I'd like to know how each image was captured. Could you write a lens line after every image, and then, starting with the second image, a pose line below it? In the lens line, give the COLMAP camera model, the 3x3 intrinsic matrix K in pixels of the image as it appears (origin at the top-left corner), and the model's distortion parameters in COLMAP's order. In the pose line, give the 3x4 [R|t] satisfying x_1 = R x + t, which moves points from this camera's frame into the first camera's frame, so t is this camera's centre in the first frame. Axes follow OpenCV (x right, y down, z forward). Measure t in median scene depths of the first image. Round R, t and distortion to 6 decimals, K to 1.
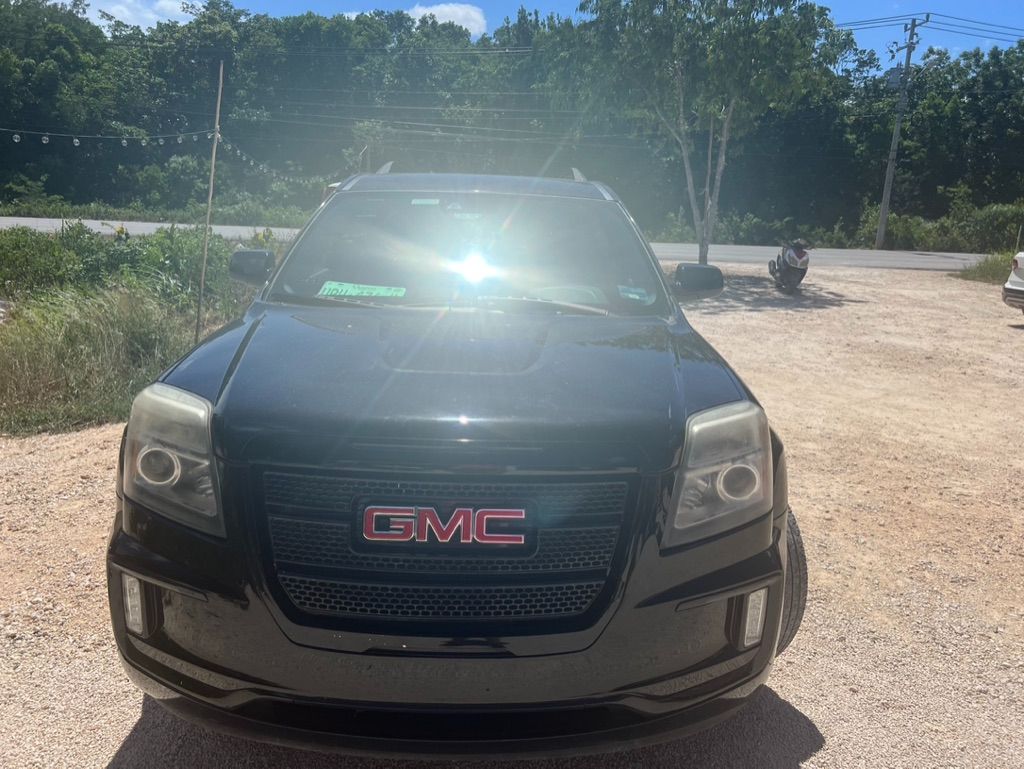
lens RADIAL K [[674.1, 0, 507.1], [0, 674.1, 382.1], [0, 0, 1]] dist [0.047237, -0.050571]
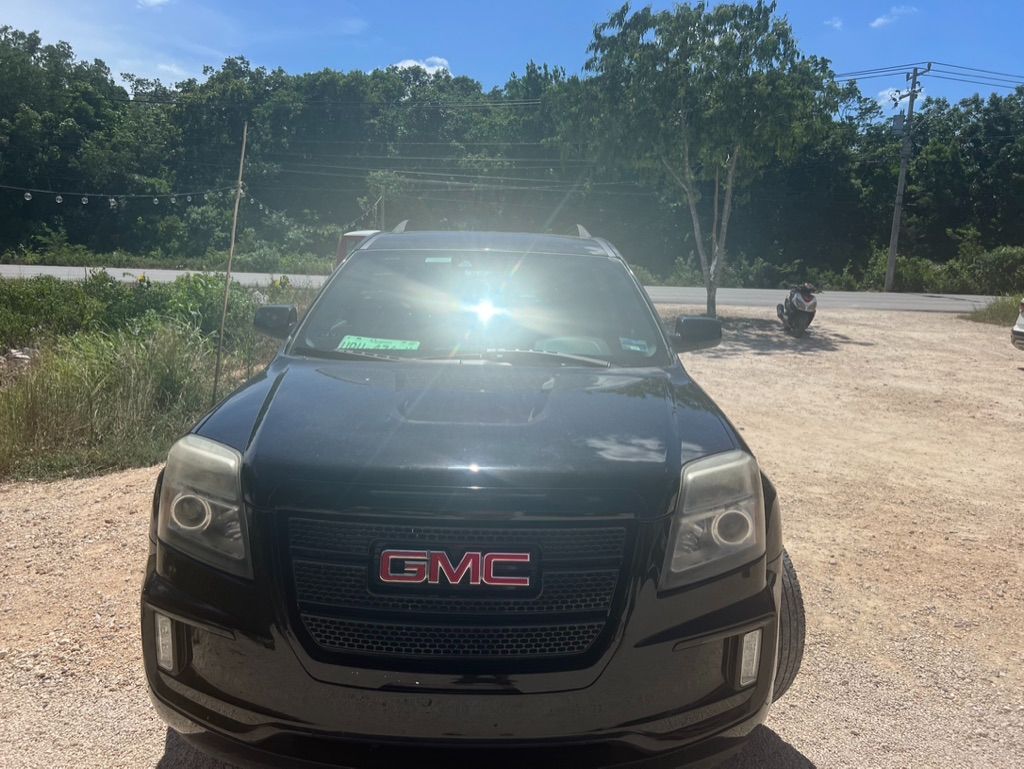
lens RADIAL K [[674.1, 0, 507.1], [0, 674.1, 382.1], [0, 0, 1]] dist [0.047237, -0.050571]
pose [[0.999862, -0.002717, -0.016388, 0.003499], [0.001695, 0.998069, -0.062087, -0.006721], [0.016525, 0.062050, 0.997936, -0.037994]]
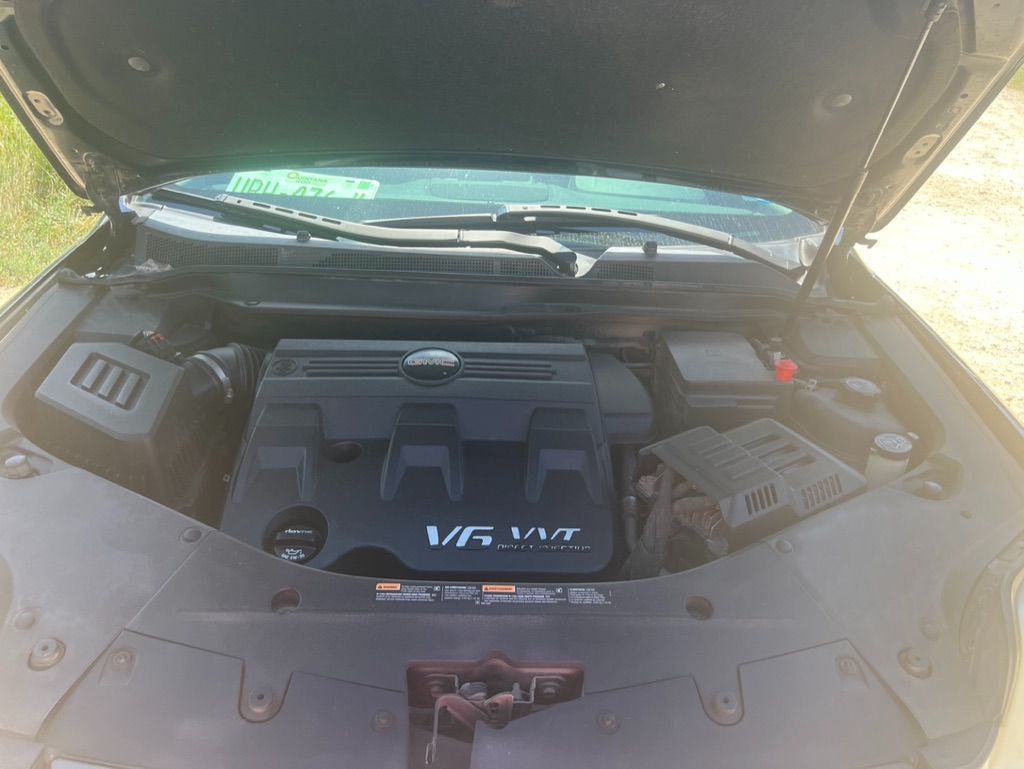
lens RADIAL K [[674.1, 0, 507.1], [0, 674.1, 382.1], [0, 0, 1]] dist [0.047237, -0.050571]
pose [[0.999673, 0.001405, 0.025534, -0.038974], [-0.008325, 0.961970, 0.273029, -0.094272], [-0.024180, -0.273152, 0.961667, 0.277693]]
